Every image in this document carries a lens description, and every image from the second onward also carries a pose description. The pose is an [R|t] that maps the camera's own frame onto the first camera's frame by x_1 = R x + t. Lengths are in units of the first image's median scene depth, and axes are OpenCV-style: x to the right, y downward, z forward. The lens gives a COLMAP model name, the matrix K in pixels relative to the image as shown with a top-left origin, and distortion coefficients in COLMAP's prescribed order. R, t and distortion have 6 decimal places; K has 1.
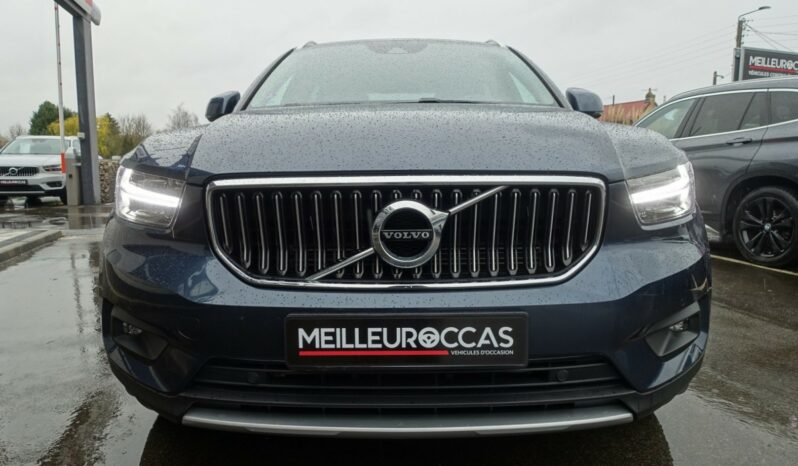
lens RADIAL K [[548.5, 0, 399.0], [0, 548.5, 233.0], [0, 0, 1]] dist [-0.003214, -0.000566]
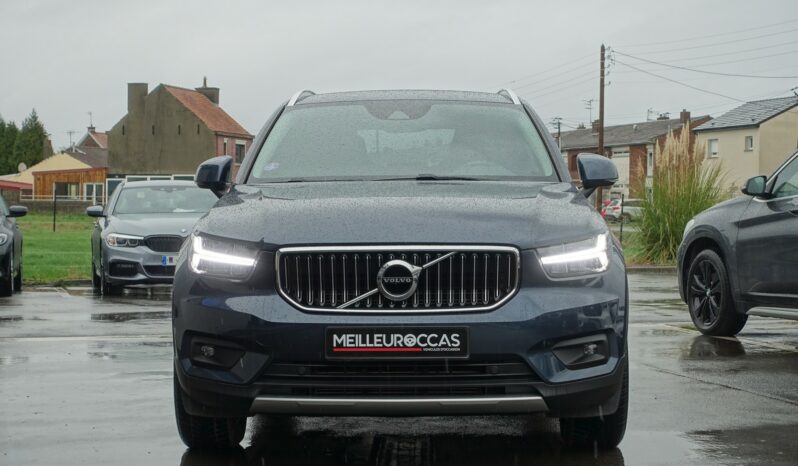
lens RADIAL K [[1469.7, 0, 399.0], [0, 1469.7, 233.0], [0, 0, 1]] dist [-0.028489, -0.042004]
pose [[0.999853, 0.001994, -0.017021, 0.095454], [-0.003882, 0.993742, -0.111635, 0.362744], [0.016692, 0.111684, 0.993604, -3.504709]]
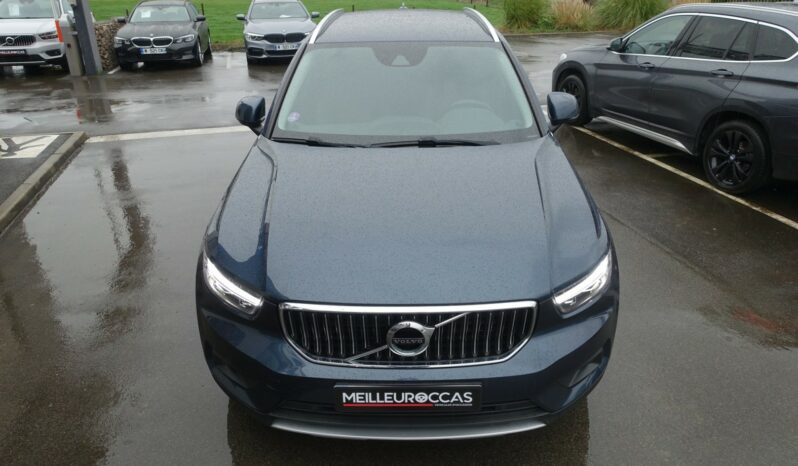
lens RADIAL K [[548.5, 0, 399.0], [0, 548.5, 233.0], [0, 0, 1]] dist [-0.003214, -0.000566]
pose [[0.999994, -0.000942, -0.003275, -0.007276], [0.001884, 0.953590, 0.301102, -0.771325], [0.002839, -0.301106, 0.953586, -0.425875]]
